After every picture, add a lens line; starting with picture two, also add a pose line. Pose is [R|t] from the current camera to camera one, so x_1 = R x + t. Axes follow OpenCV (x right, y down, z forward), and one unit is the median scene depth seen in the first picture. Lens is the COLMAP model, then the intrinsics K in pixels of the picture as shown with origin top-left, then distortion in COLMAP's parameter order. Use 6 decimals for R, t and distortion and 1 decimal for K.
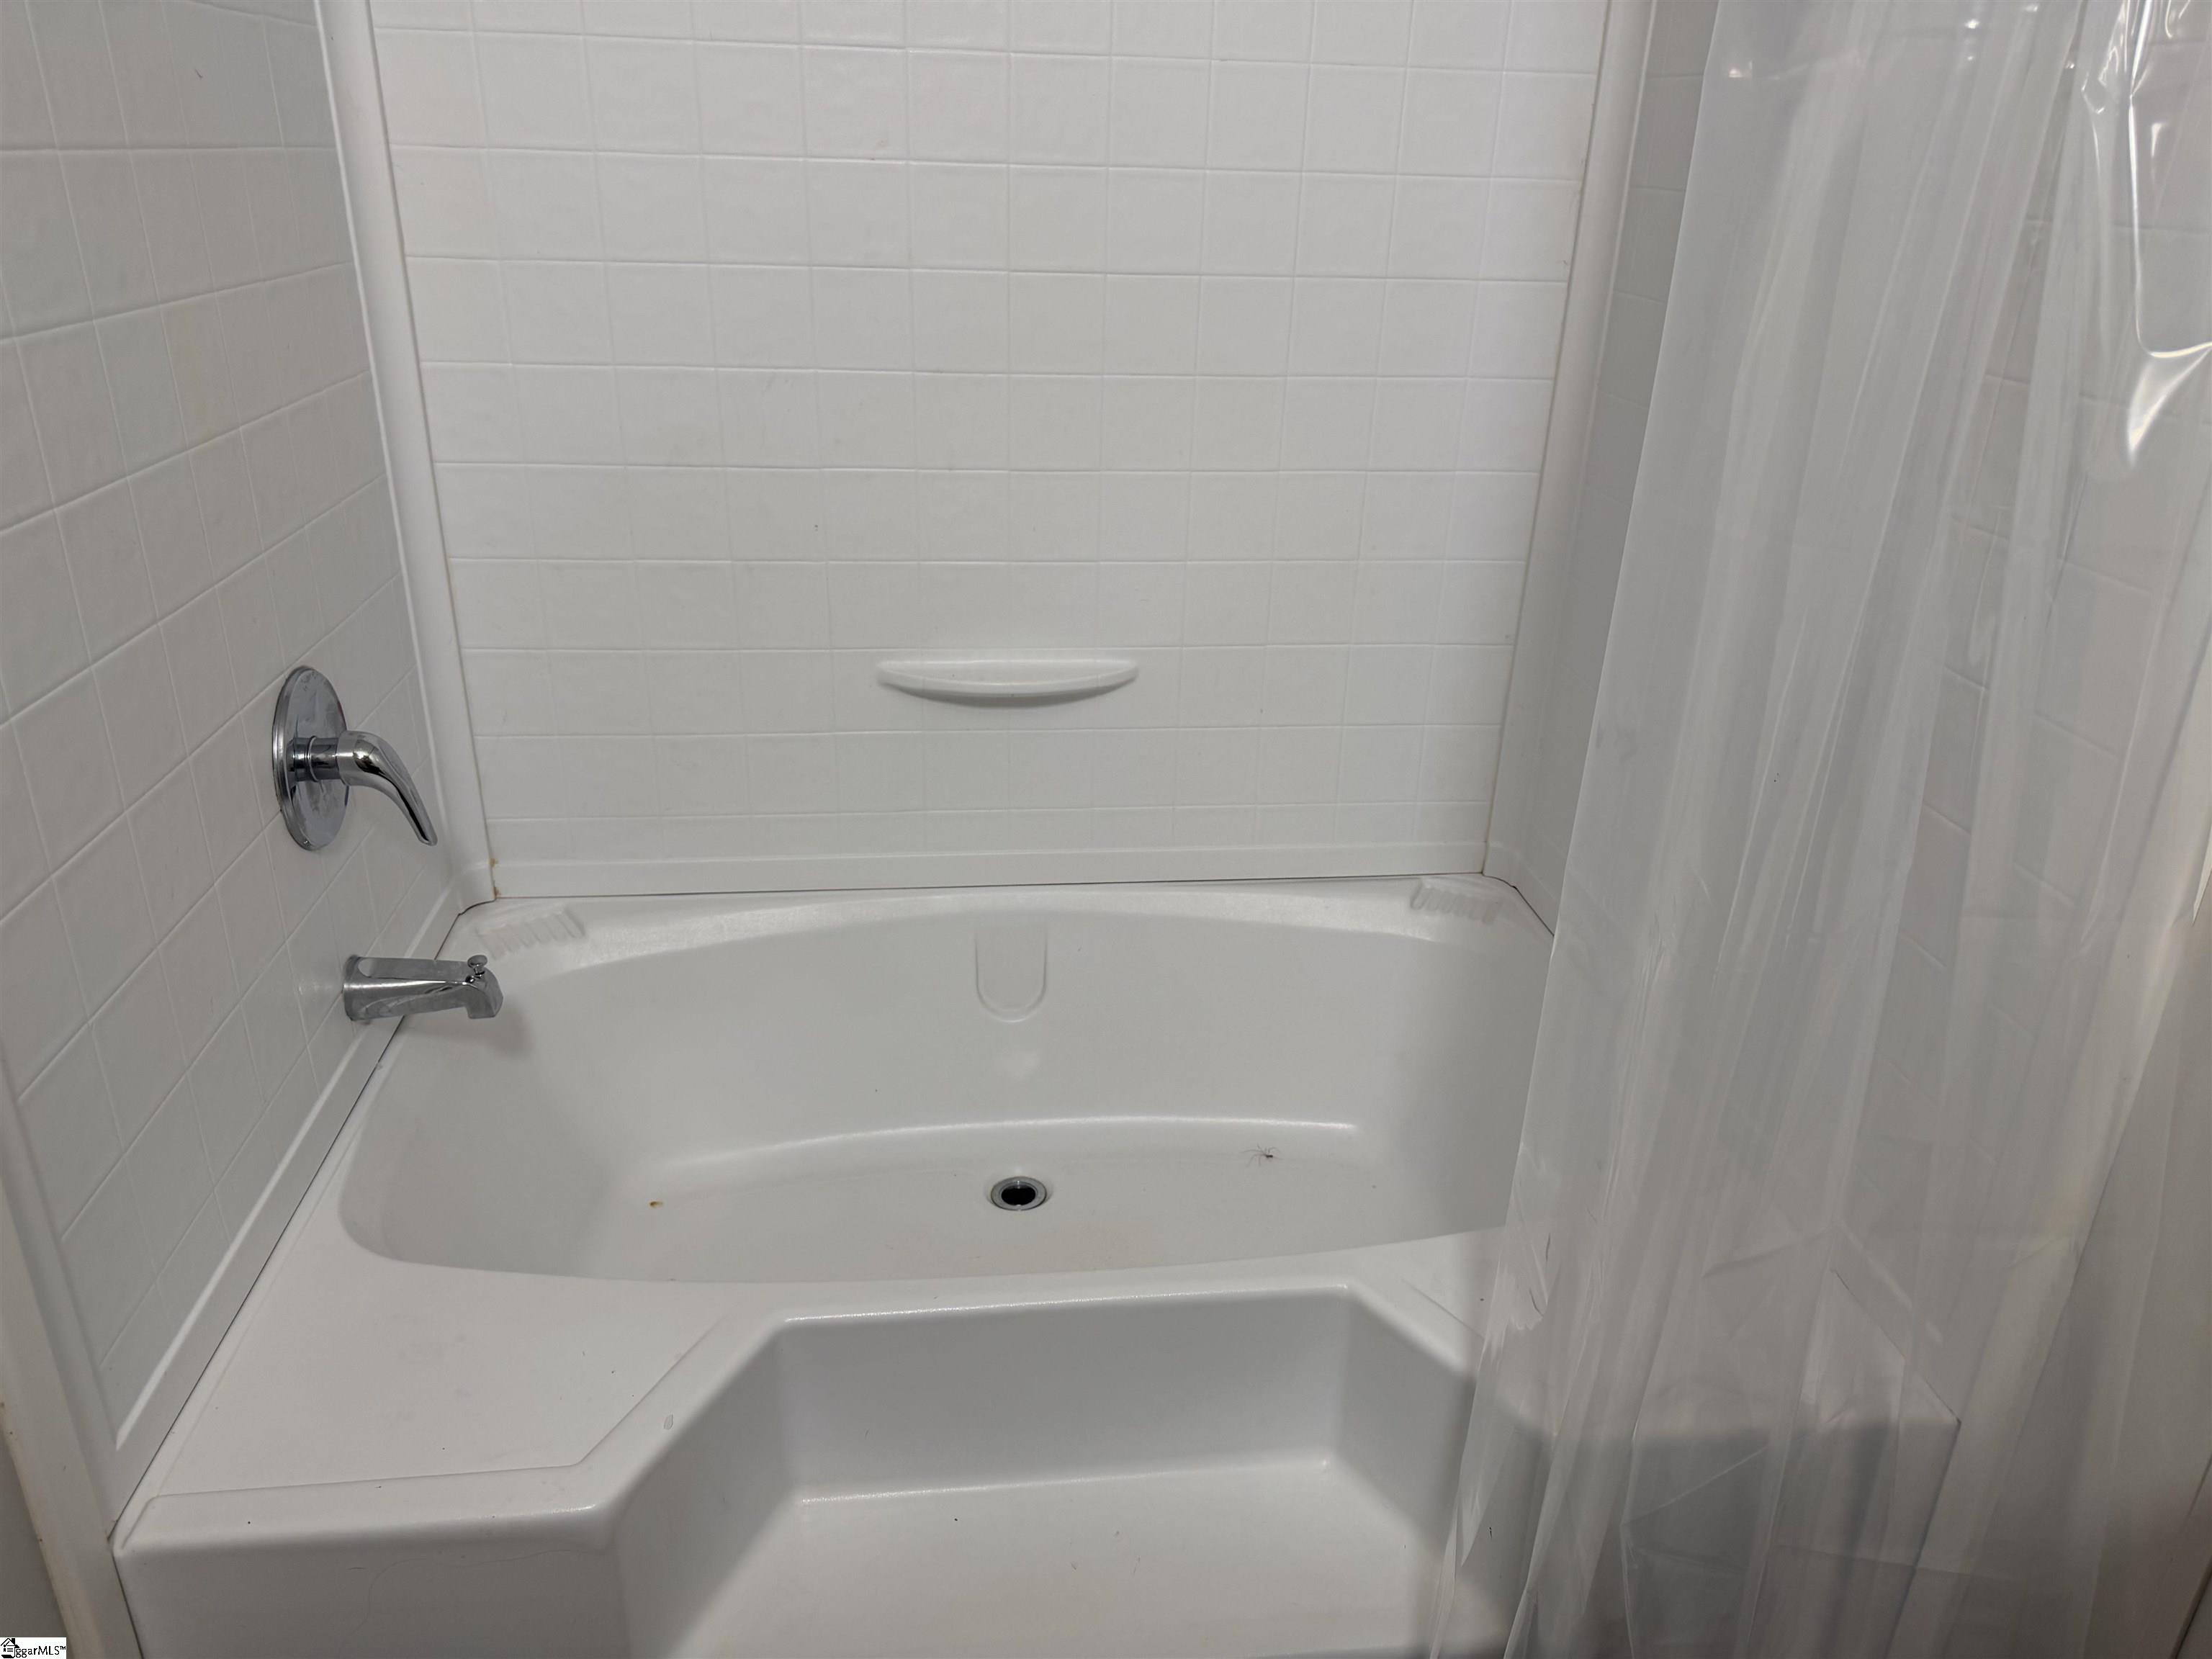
lens RADIAL K [[1600.7, 0, 1137.7], [0, 1600.7, 835.1], [0, 0, 1]] dist [0.042998, -0.049664]
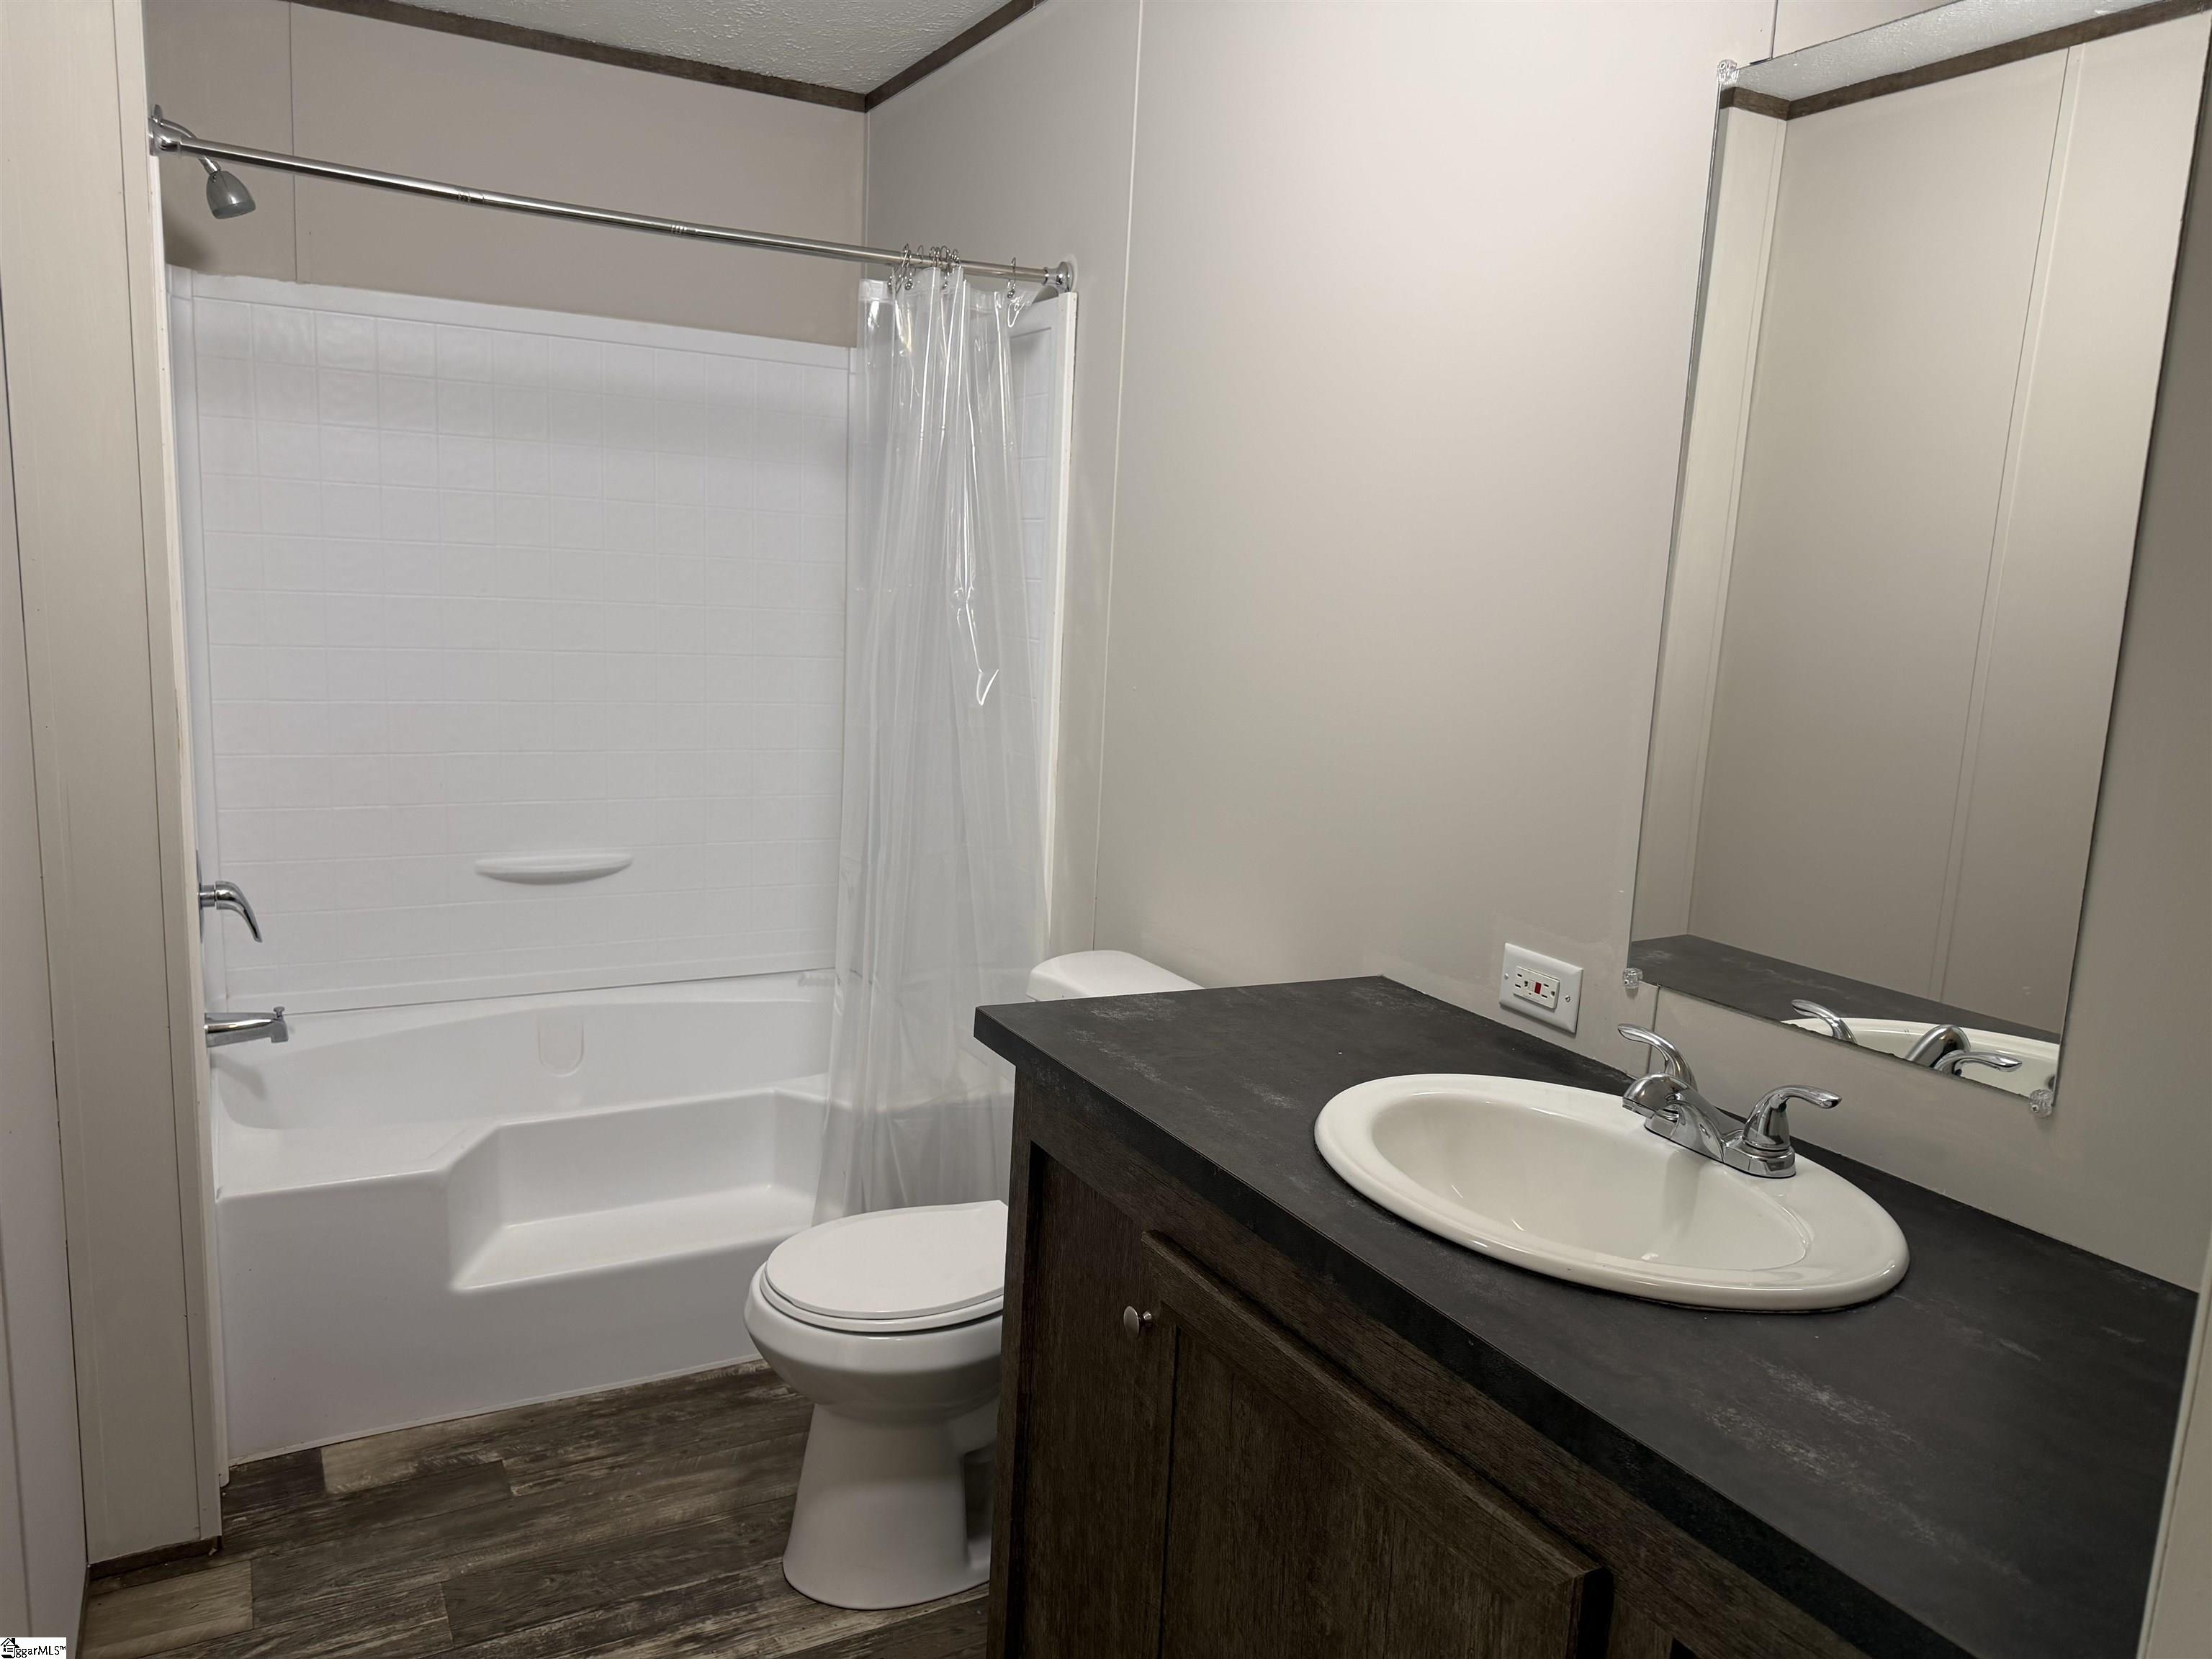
lens RADIAL K [[1600.7, 0, 1118.7], [0, 1600.7, 849.1], [0, 0, 1]] dist [0.042998, -0.049664]
pose [[0.934923, -0.047977, 0.351592, -0.162656], [0.120179, 0.975074, -0.186514, 0.380121], [-0.333880, 0.216630, 0.917385, -1.096231]]
